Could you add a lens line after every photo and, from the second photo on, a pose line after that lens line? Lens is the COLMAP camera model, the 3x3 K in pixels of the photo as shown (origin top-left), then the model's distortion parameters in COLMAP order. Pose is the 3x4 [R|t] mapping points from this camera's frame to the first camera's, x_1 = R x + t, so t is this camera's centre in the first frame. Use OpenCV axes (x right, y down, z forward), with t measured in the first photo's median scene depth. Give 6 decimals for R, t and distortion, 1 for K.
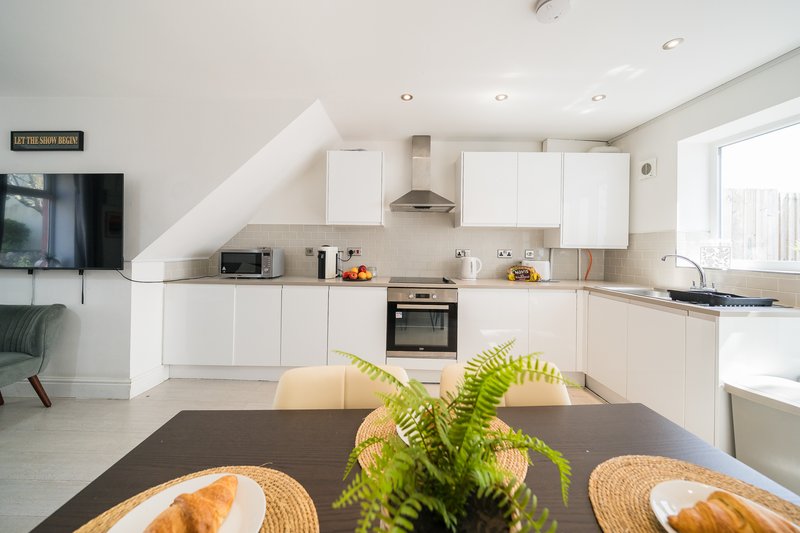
lens RADIAL K [[286.1, 0, 382.8], [0, 286.1, 245.0], [0, 0, 1]] dist [-0.000129, 0.000000]
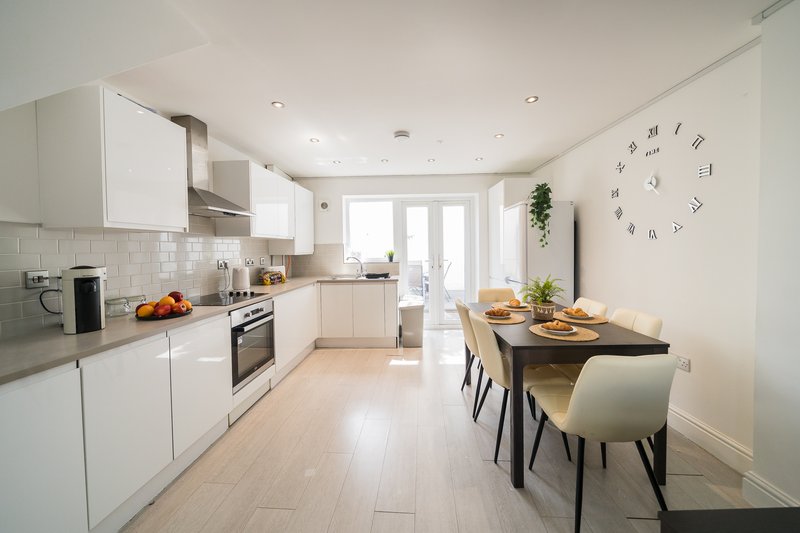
lens RADIAL K [[321.1, 0, 398.5], [0, 321.1, 252.7], [0, 0, 1]] dist [0.000089, -0.000008]
pose [[0.040771, -0.030363, 0.998707, -0.886394], [0.005868, 0.999528, 0.030149, -0.044519], [-0.999151, 0.004631, 0.040930, 0.485344]]
